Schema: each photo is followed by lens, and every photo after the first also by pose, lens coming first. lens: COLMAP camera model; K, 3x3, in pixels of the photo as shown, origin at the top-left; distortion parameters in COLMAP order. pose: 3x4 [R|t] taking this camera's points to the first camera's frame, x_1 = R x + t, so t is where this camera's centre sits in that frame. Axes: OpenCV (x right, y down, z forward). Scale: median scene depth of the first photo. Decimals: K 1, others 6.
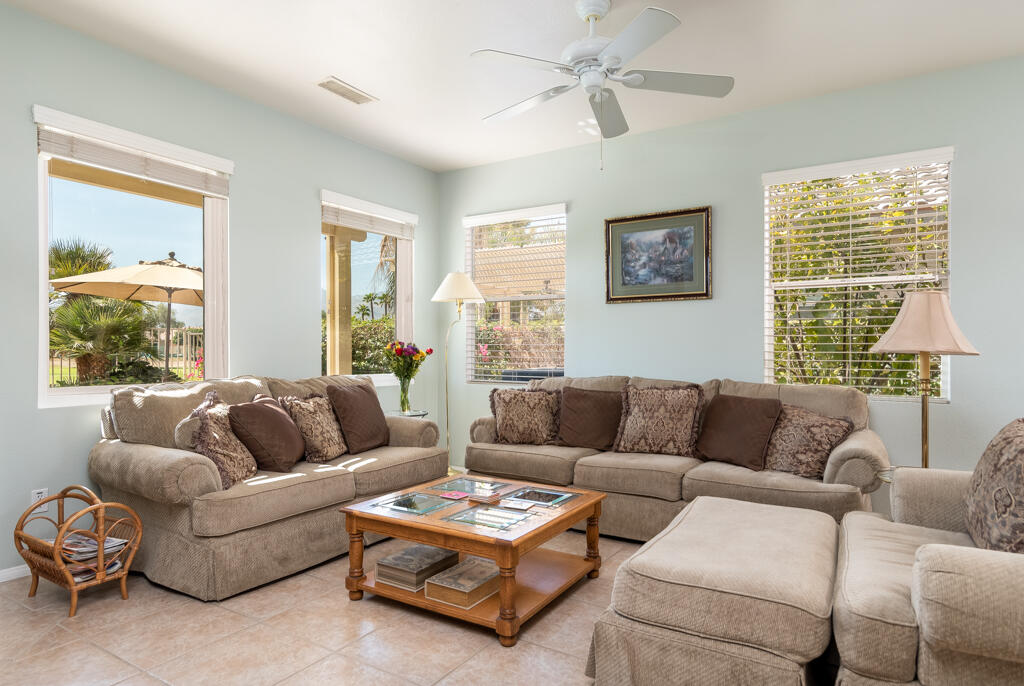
lens RADIAL K [[601.5, 0, 512.0], [0, 601.5, 343.0], [0, 0, 1]] dist [0.004587, -0.000407]
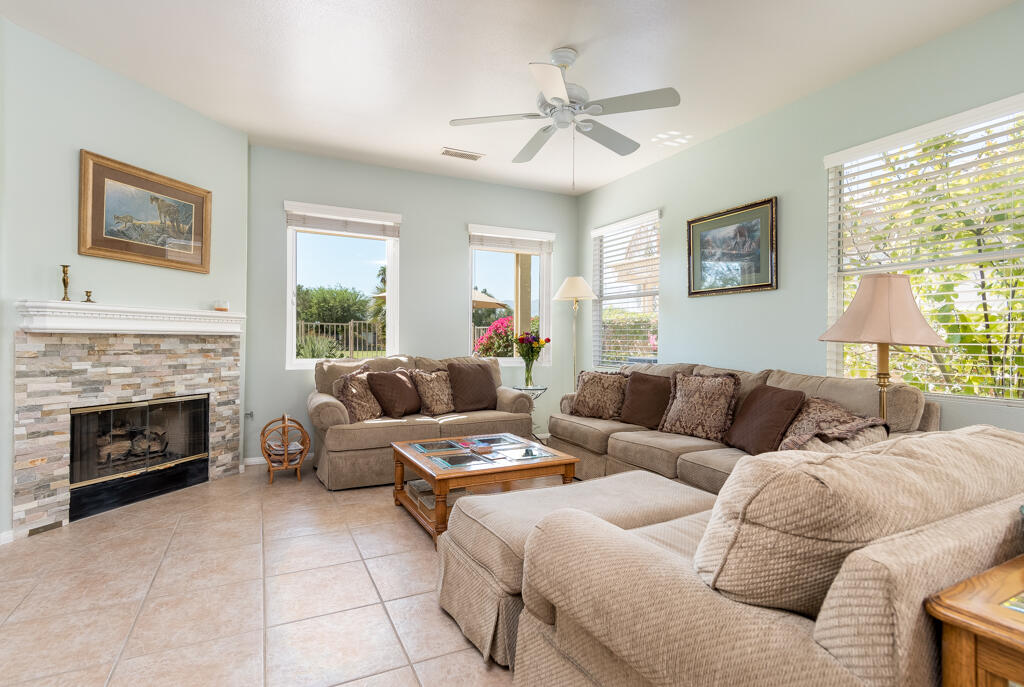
lens RADIAL K [[511.5, 0, 511.4], [0, 511.5, 327.7], [0, 0, 1]] dist [0.001684, 0.000364]
pose [[0.846943, -0.005945, -0.531650, 0.445315], [-0.001182, 0.999914, -0.013064, 0.002386], [0.531682, 0.011693, 0.846863, 0.051555]]
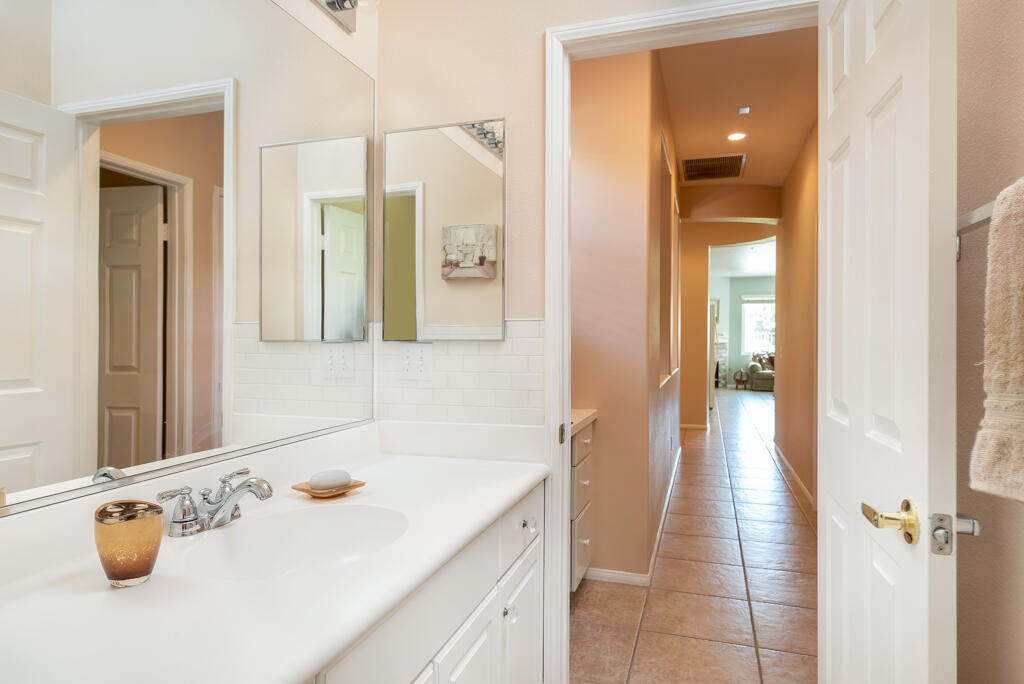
lens RADIAL K [[601.5, 0, 512.0], [0, 601.5, 342.0], [0, 0, 1]] dist [0.004587, -0.000407]
pose [[0.241226, 0.003030, -0.970464, 2.848163], [0.000224, 0.999995, 0.003178, -0.013285], [0.970469, -0.000984, 0.241224, -1.640055]]
